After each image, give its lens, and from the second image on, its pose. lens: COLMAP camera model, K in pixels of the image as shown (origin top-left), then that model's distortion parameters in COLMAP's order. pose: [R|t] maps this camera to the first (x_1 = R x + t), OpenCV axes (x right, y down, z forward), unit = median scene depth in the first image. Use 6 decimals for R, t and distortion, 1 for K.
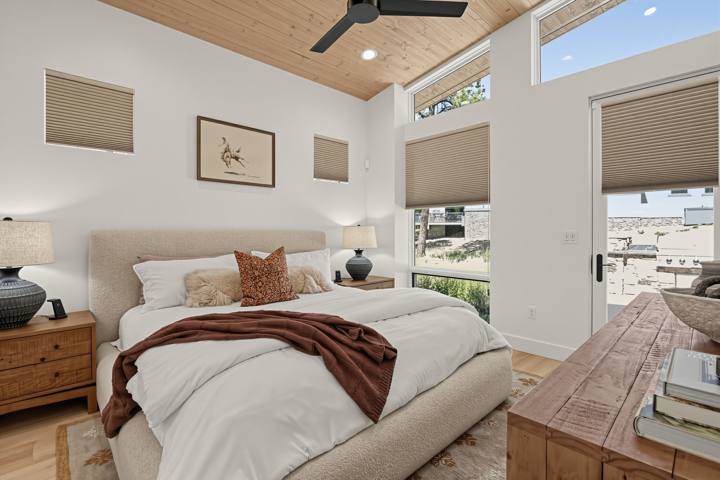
lens RADIAL K [[331.0, 0, 354.8], [0, 331.0, 229.9], [0, 0, 1]] dist [-0.001442, -0.000287]
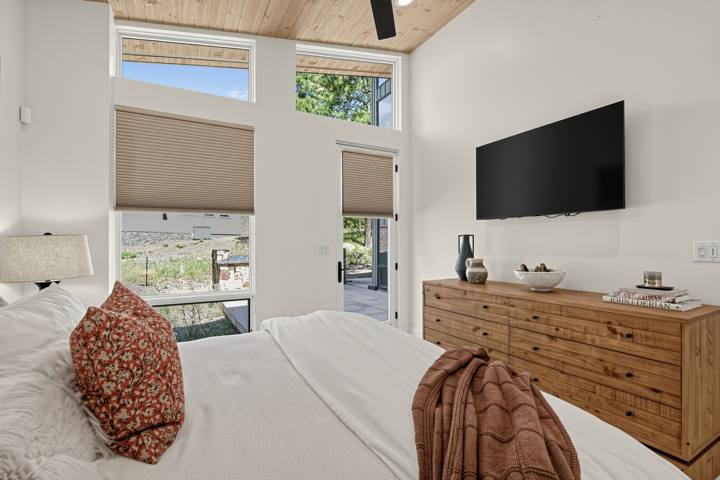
lens RADIAL K [[331.1, 0, 360.0], [0, 331.1, 240.0], [0, 0, 1]] dist [-0.001968, -0.009750]
pose [[0.247304, 0.009974, 0.968887, -0.248105], [0.000551, 0.999945, -0.010434, 0.001253], [-0.968938, 0.003114, 0.247285, 0.281991]]
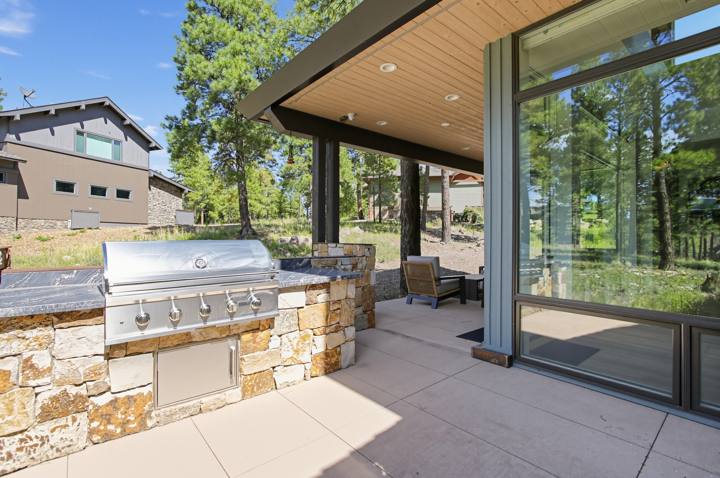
lens RADIAL K [[331.0, 0, 354.8], [0, 331.0, 228.9], [0, 0, 1]] dist [-0.001442, -0.000287]
pose [[0.054076, 0.019691, 0.998343, 0.631754], [0.000552, 0.999805, -0.019749, 0.012910], [-0.998537, 0.001620, 0.054055, 0.765313]]
